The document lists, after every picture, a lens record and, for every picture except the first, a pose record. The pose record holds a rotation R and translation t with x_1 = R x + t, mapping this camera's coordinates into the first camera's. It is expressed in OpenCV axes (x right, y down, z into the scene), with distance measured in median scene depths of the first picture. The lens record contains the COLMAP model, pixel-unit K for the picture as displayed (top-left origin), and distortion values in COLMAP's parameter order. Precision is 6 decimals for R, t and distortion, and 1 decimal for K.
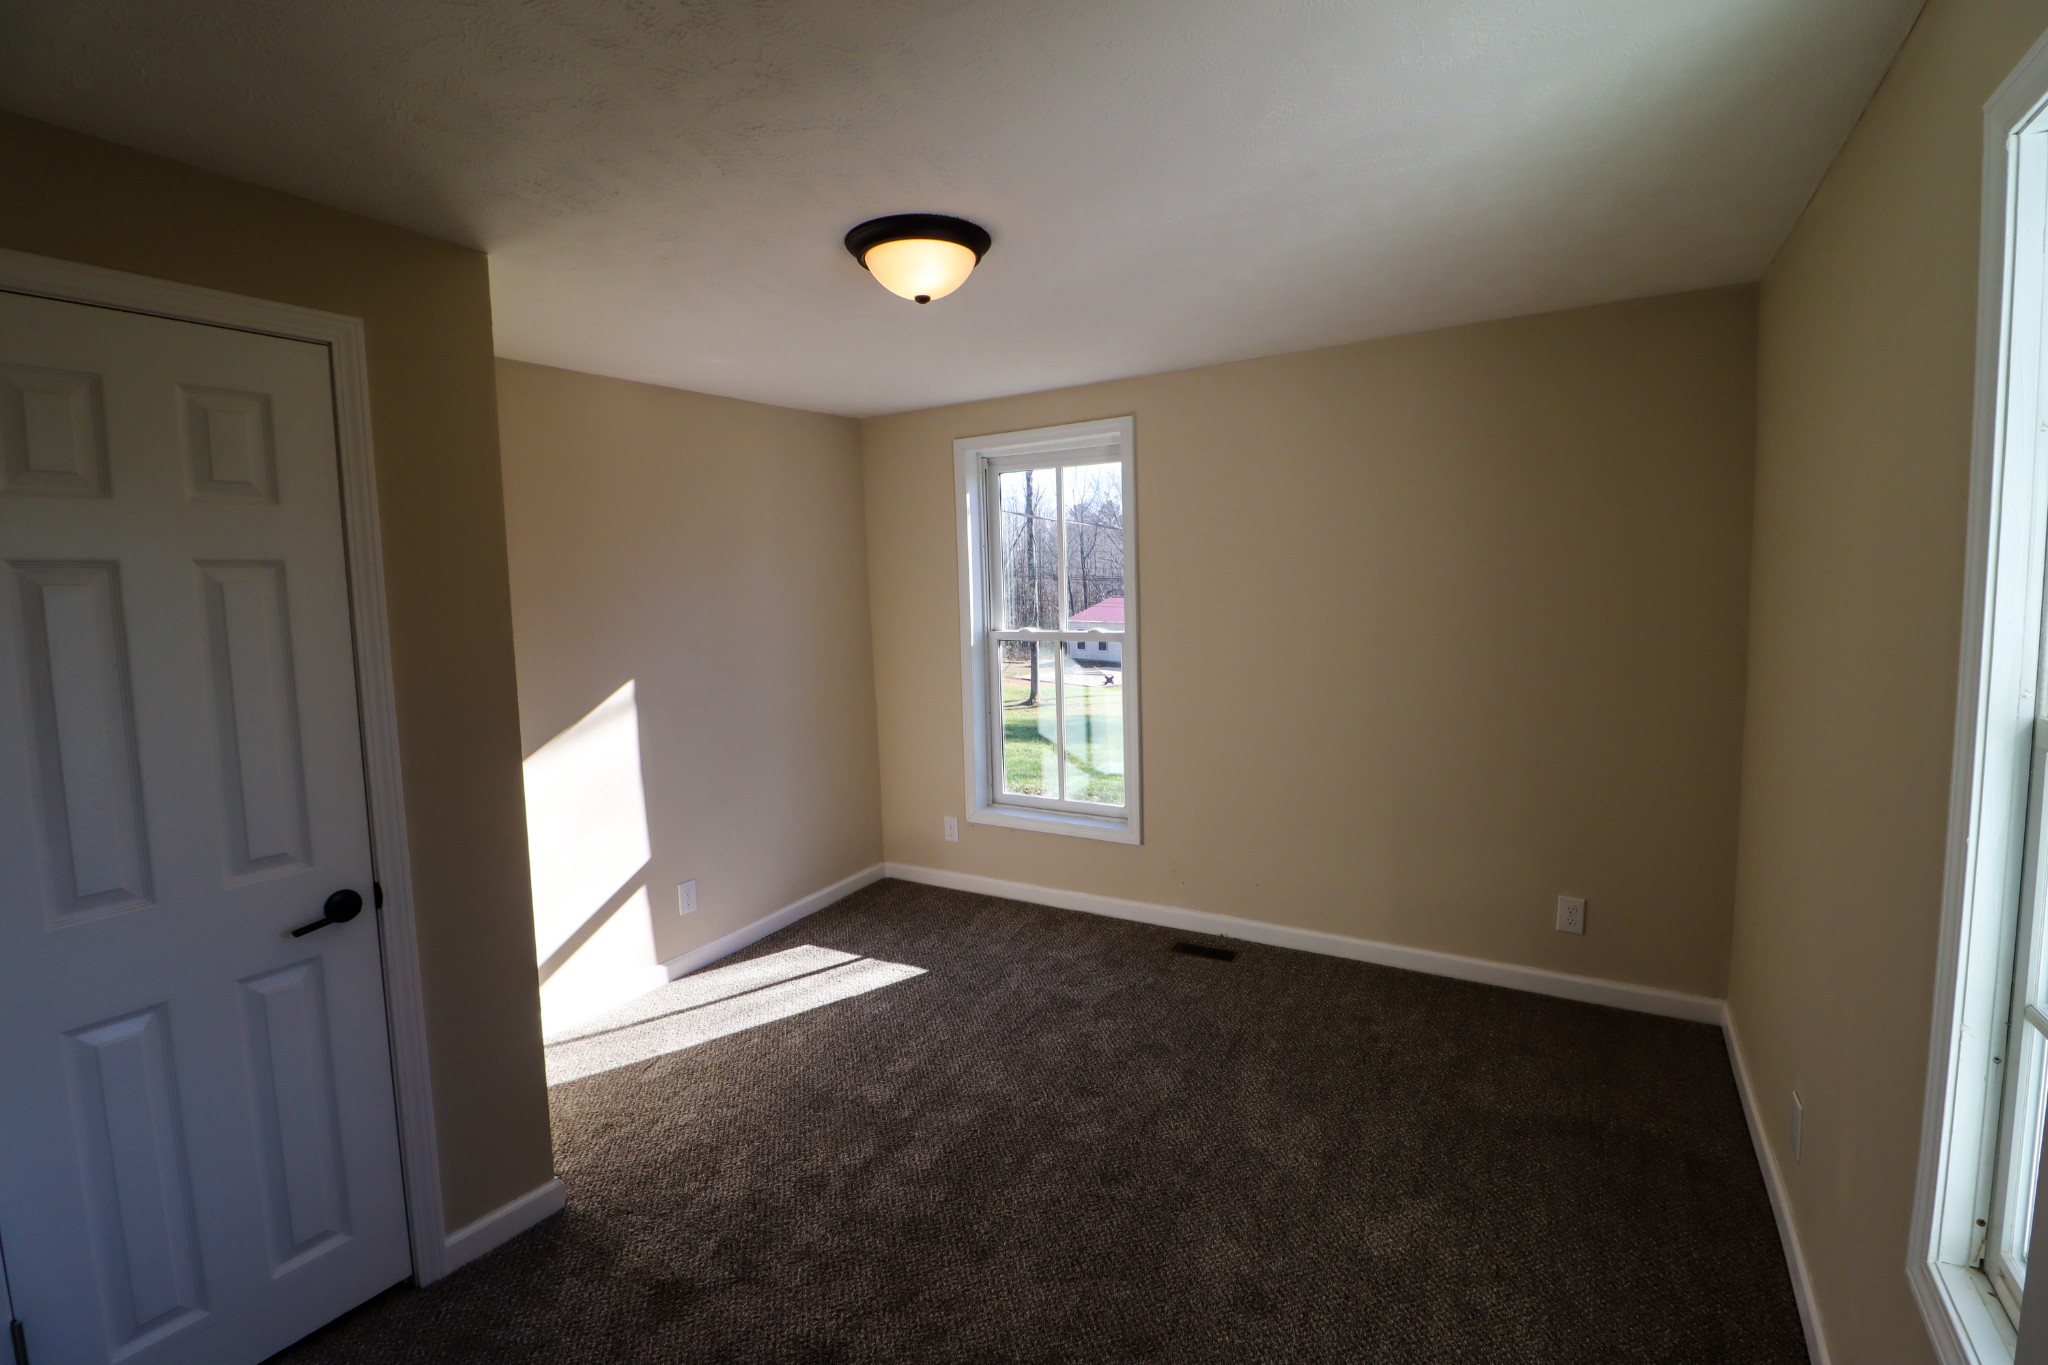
lens RADIAL K [[951.8, 0, 1026.8], [0, 951.8, 678.1], [0, 0, 1]] dist [-0.003091, -0.000353]
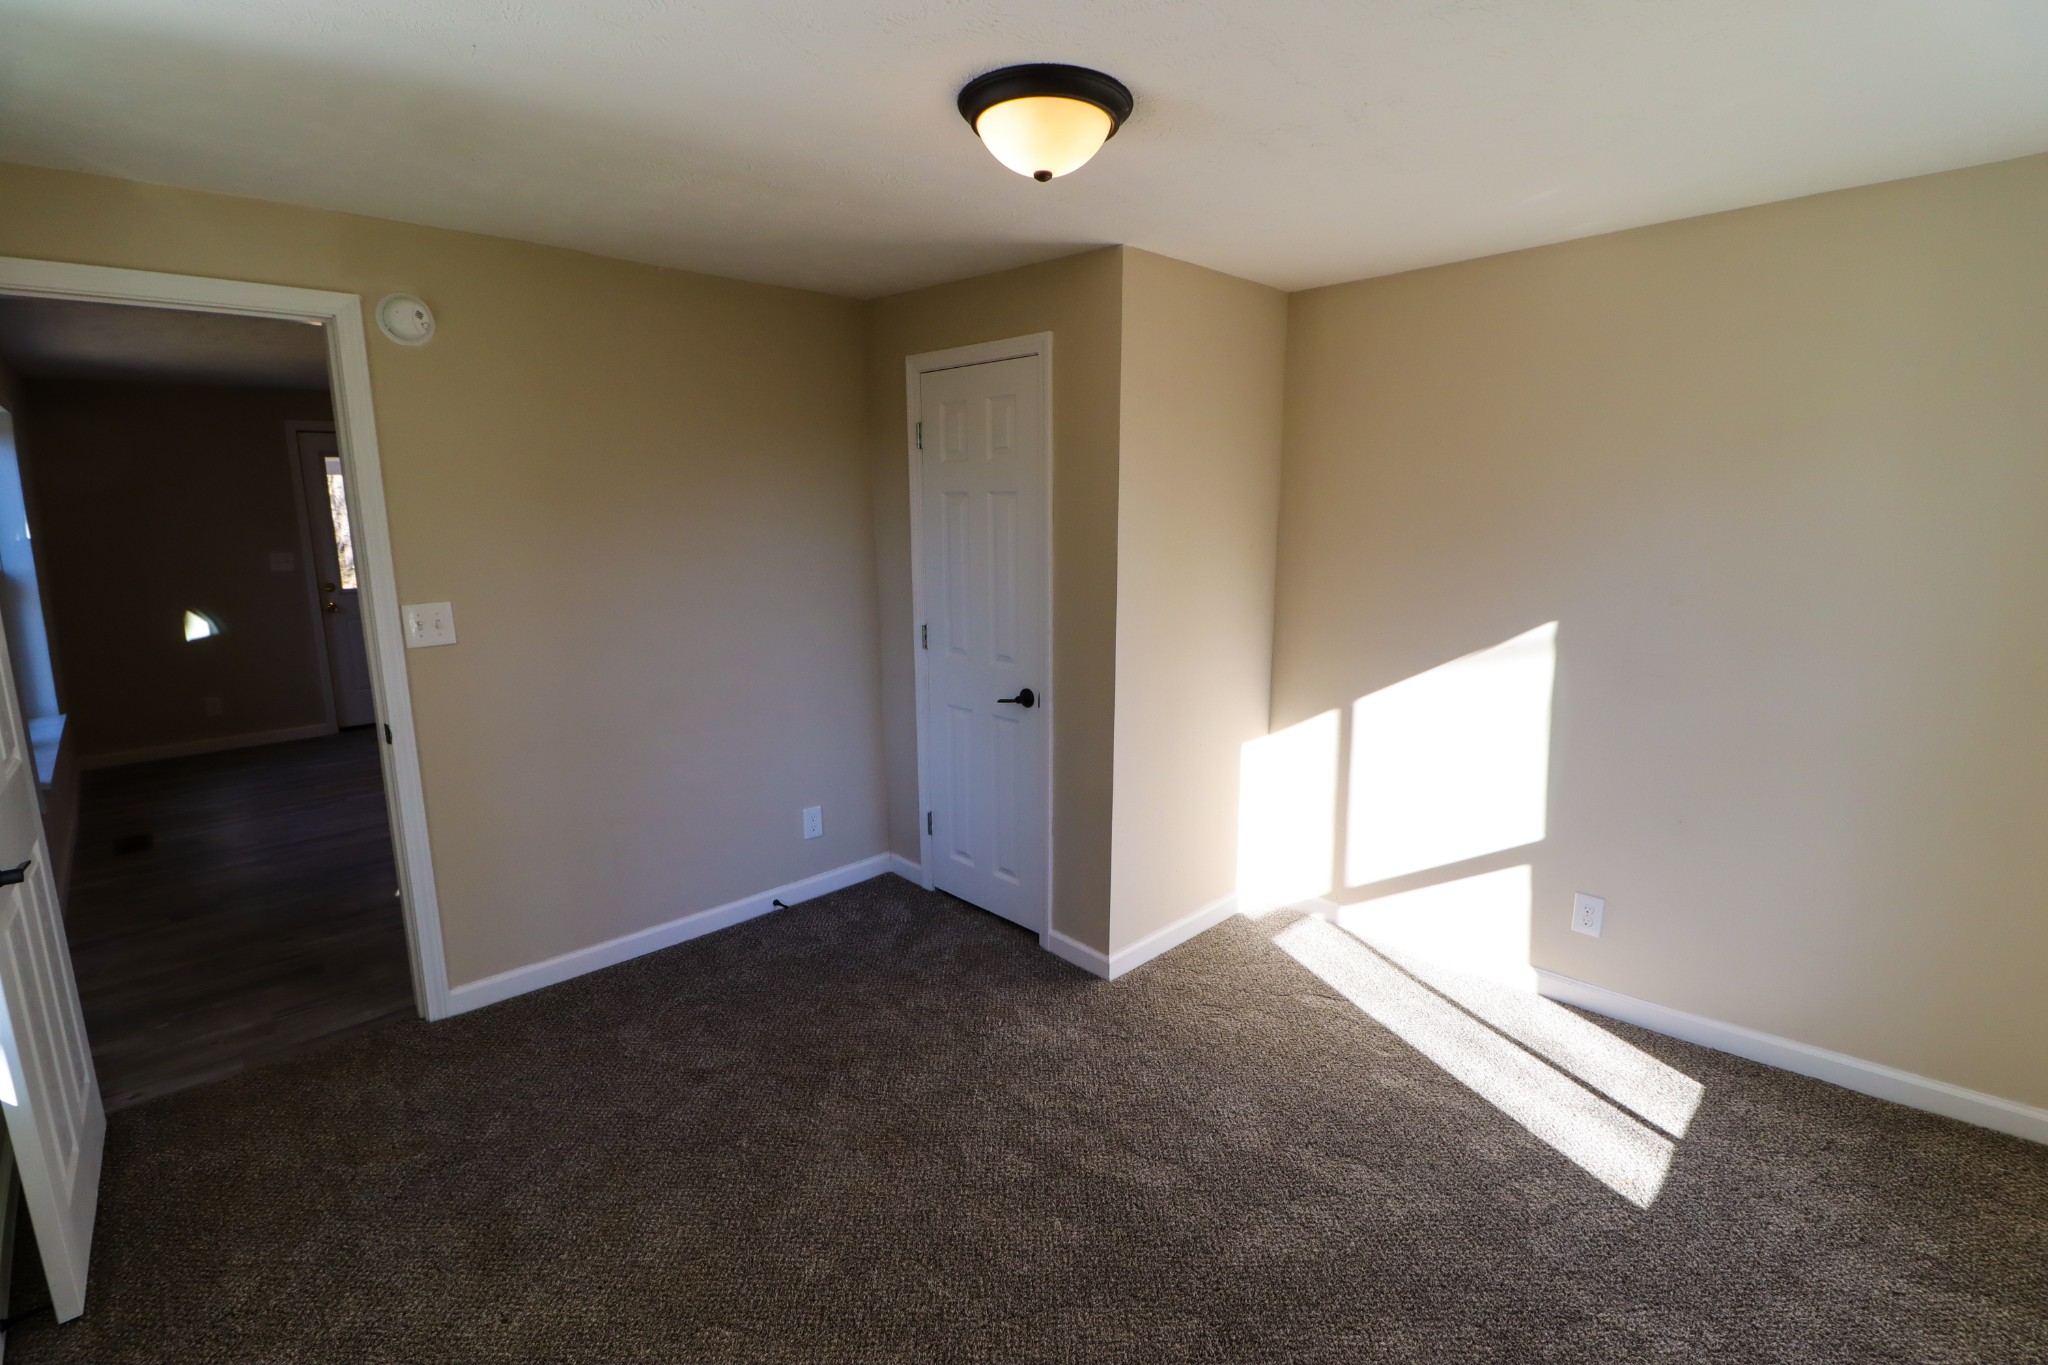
lens RADIAL K [[951.8, 0, 1036.7], [0, 951.8, 670.1], [0, 0, 1]] dist [-0.003091, -0.000353]
pose [[-0.249439, 0.198403, -0.947848, 0.500417], [-0.084069, 0.970655, 0.225301, -0.109531], [0.964734, 0.135883, -0.225440, 0.804905]]
